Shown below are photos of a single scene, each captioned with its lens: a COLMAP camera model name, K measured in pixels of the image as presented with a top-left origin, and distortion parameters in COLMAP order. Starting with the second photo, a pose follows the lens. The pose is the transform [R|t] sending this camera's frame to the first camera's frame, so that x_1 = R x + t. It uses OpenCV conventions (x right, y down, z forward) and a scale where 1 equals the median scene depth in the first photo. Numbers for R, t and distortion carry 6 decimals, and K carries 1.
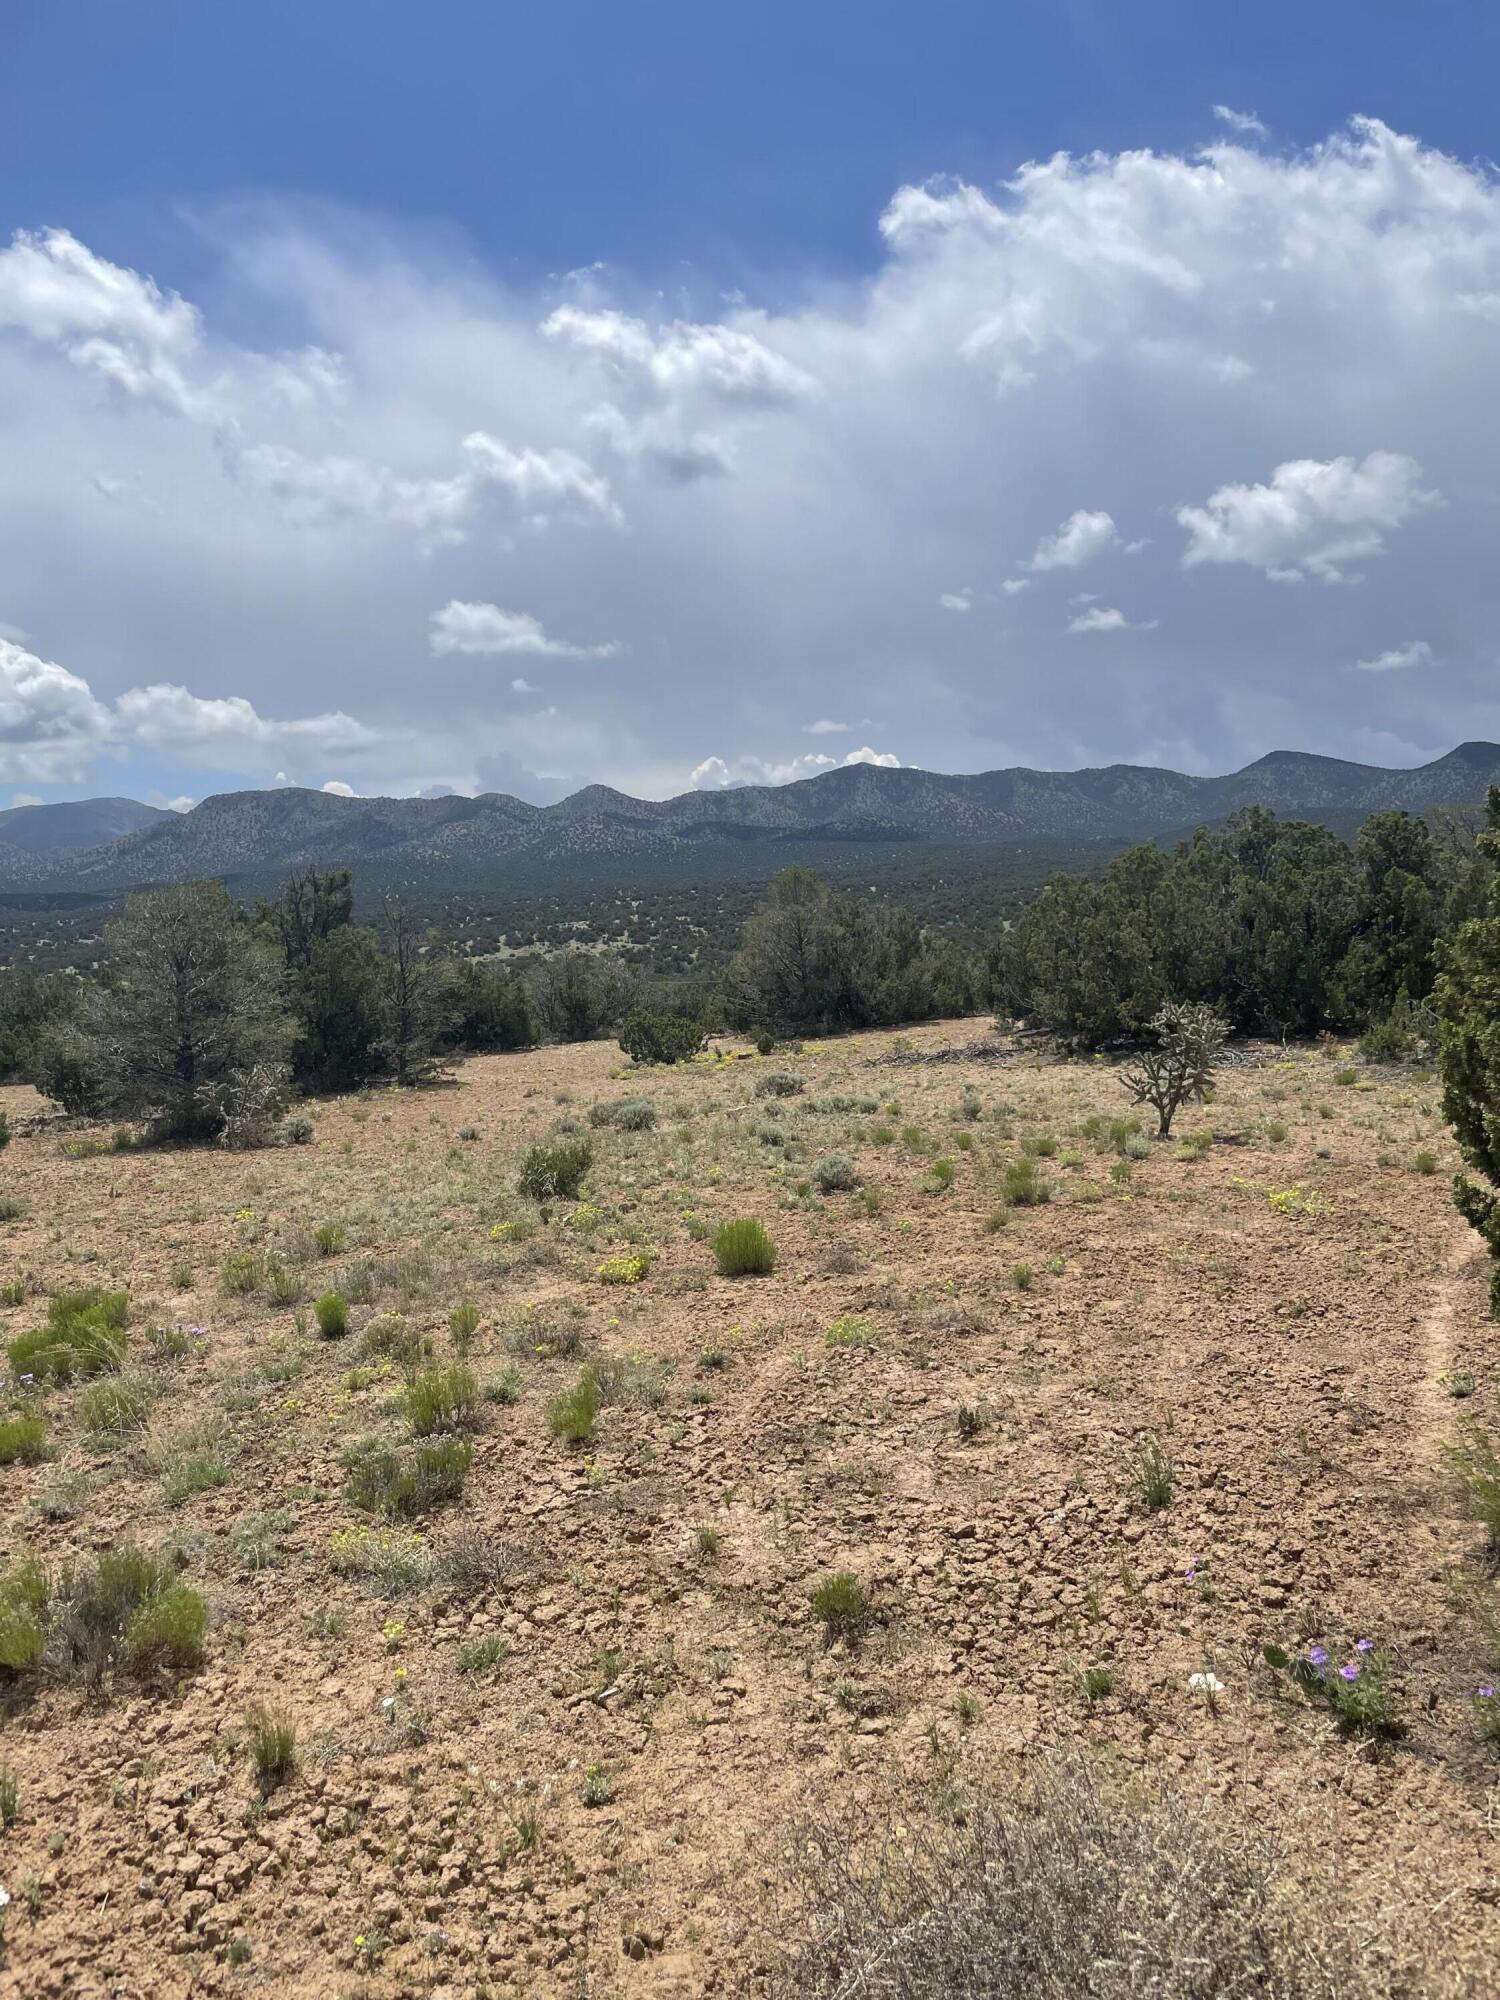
lens RADIAL K [[1545.8, 0, 753.5], [0, 1545.8, 1048.1], [0, 0, 1]] dist [0.072985, -0.097874]
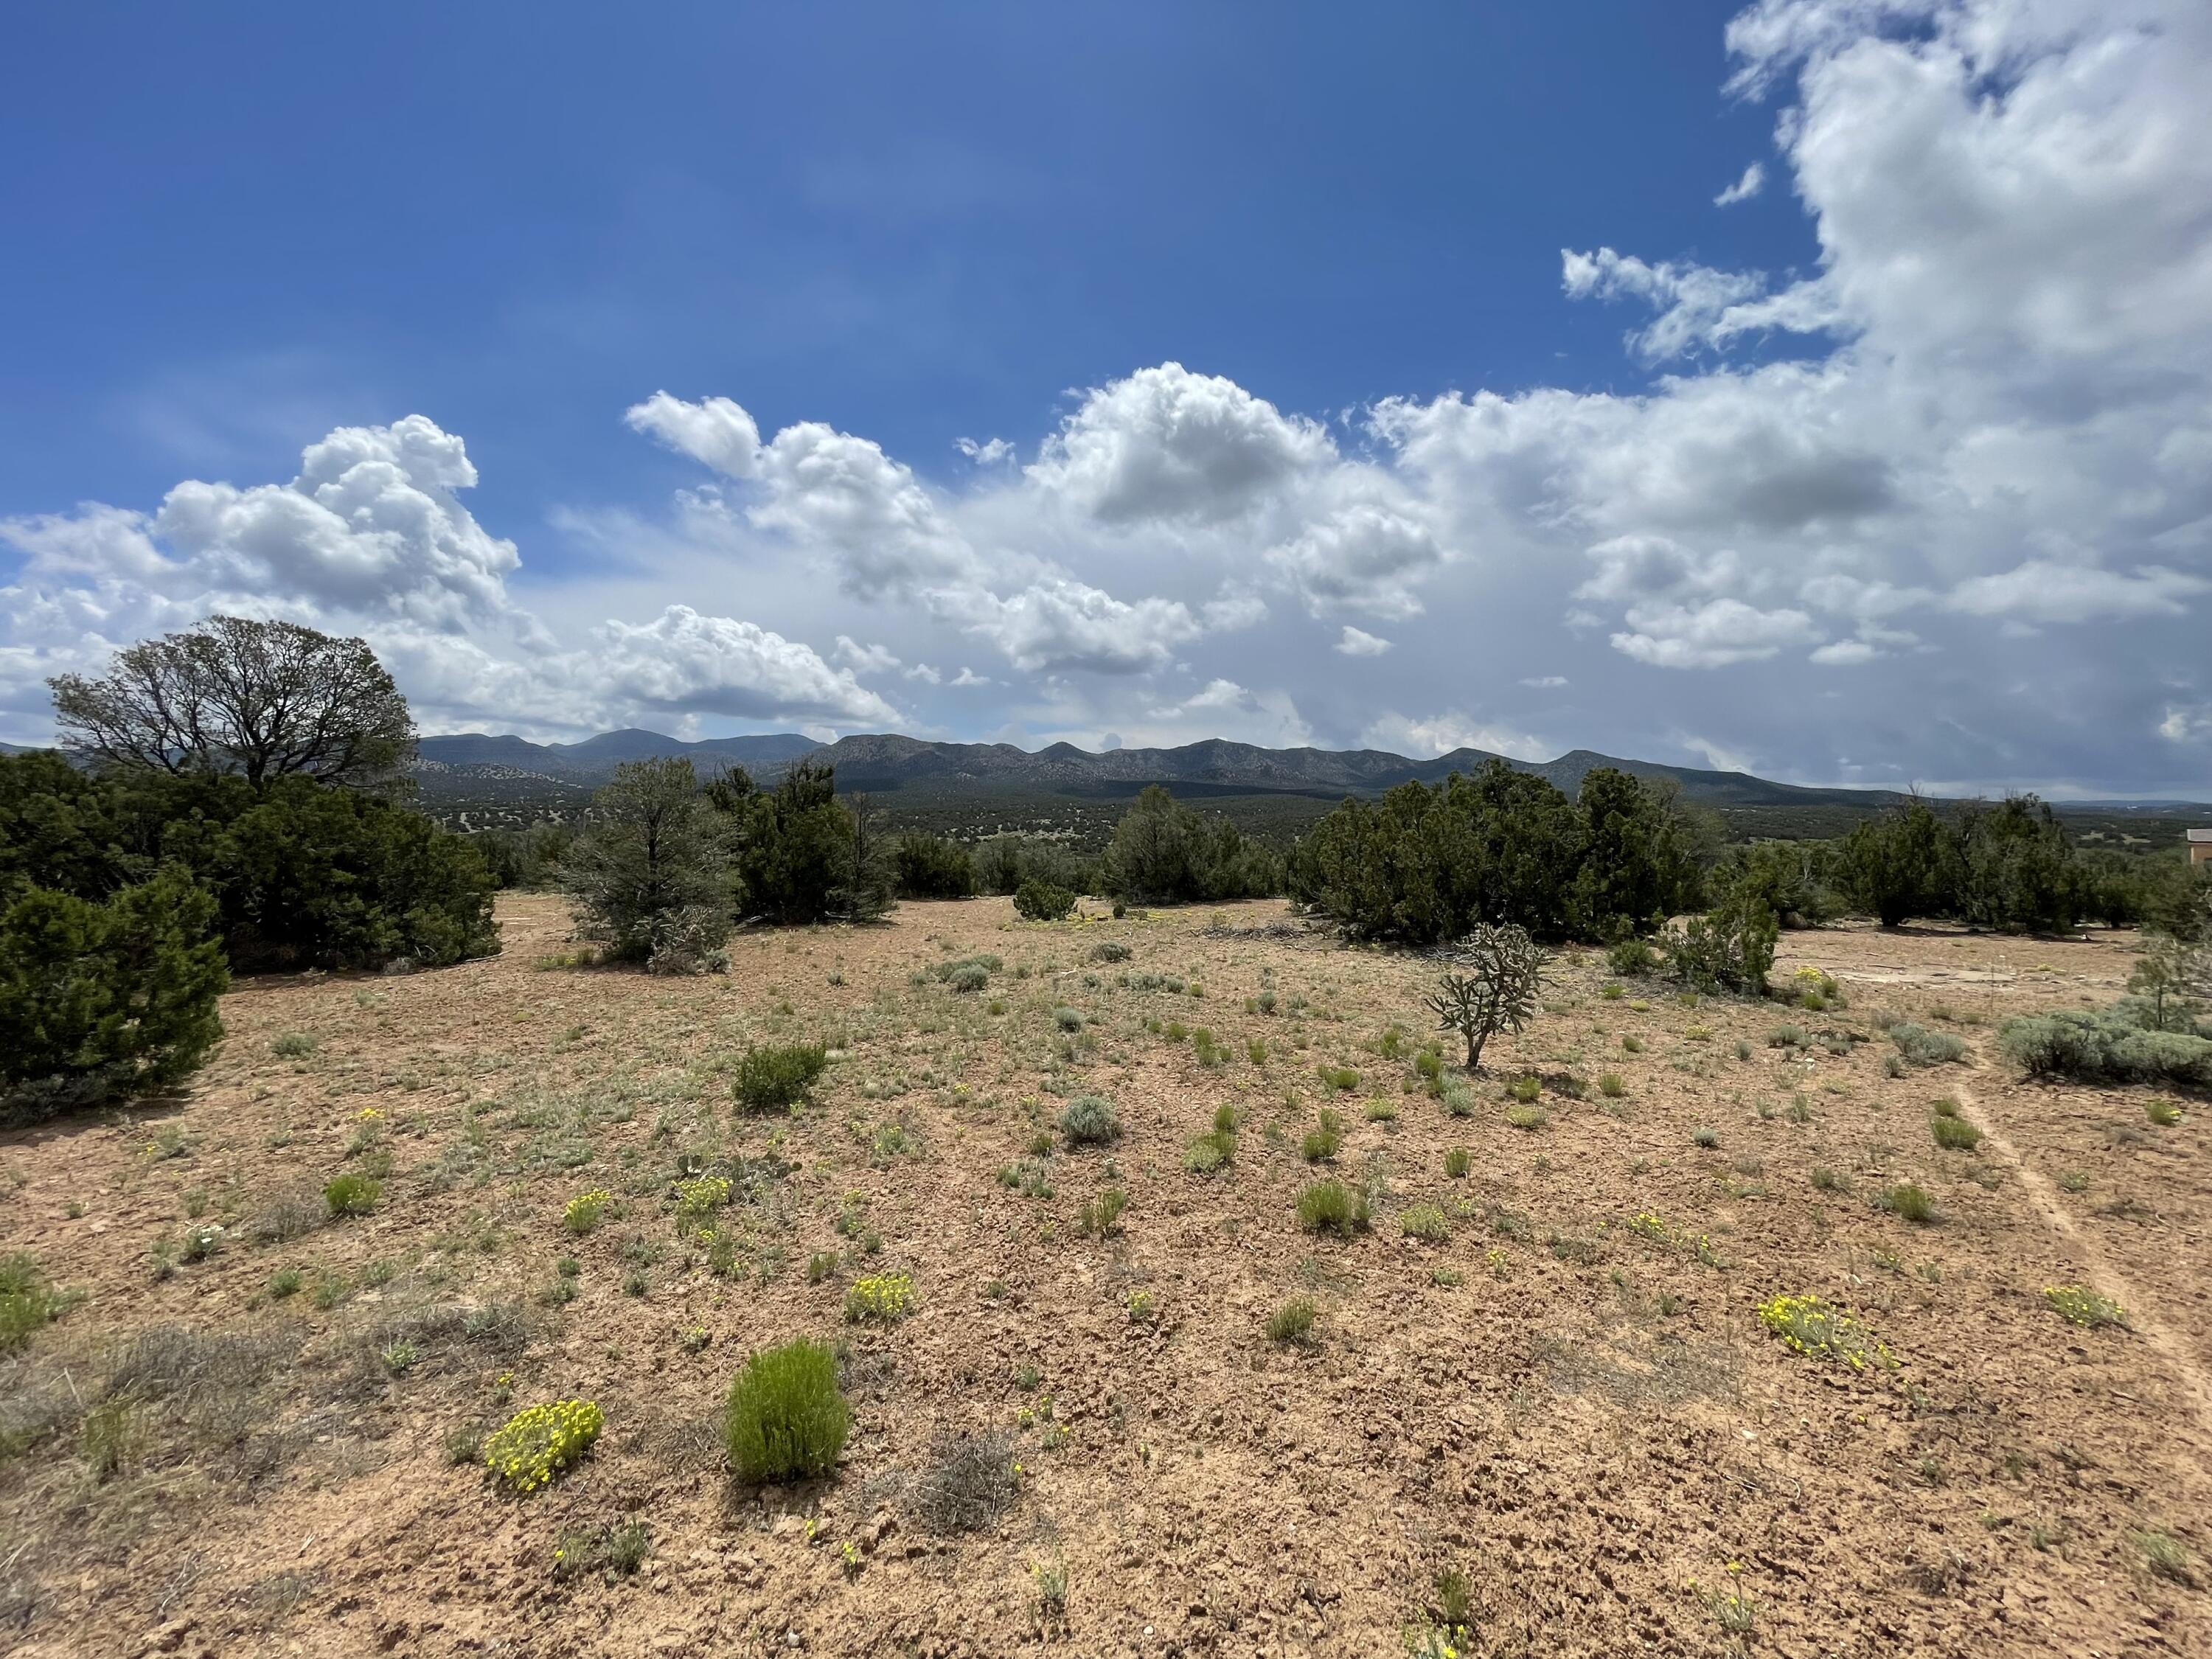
lens RADIAL K [[875.1, 0, 1096.7], [0, 875.1, 824.2], [0, 0, 1]] dist [-0.003548, -0.000311]
pose [[0.995827, 0.065841, -0.063191, 0.033814], [-0.070840, 0.994240, -0.080433, -0.015762], [0.057532, 0.084574, 0.994755, 0.240448]]
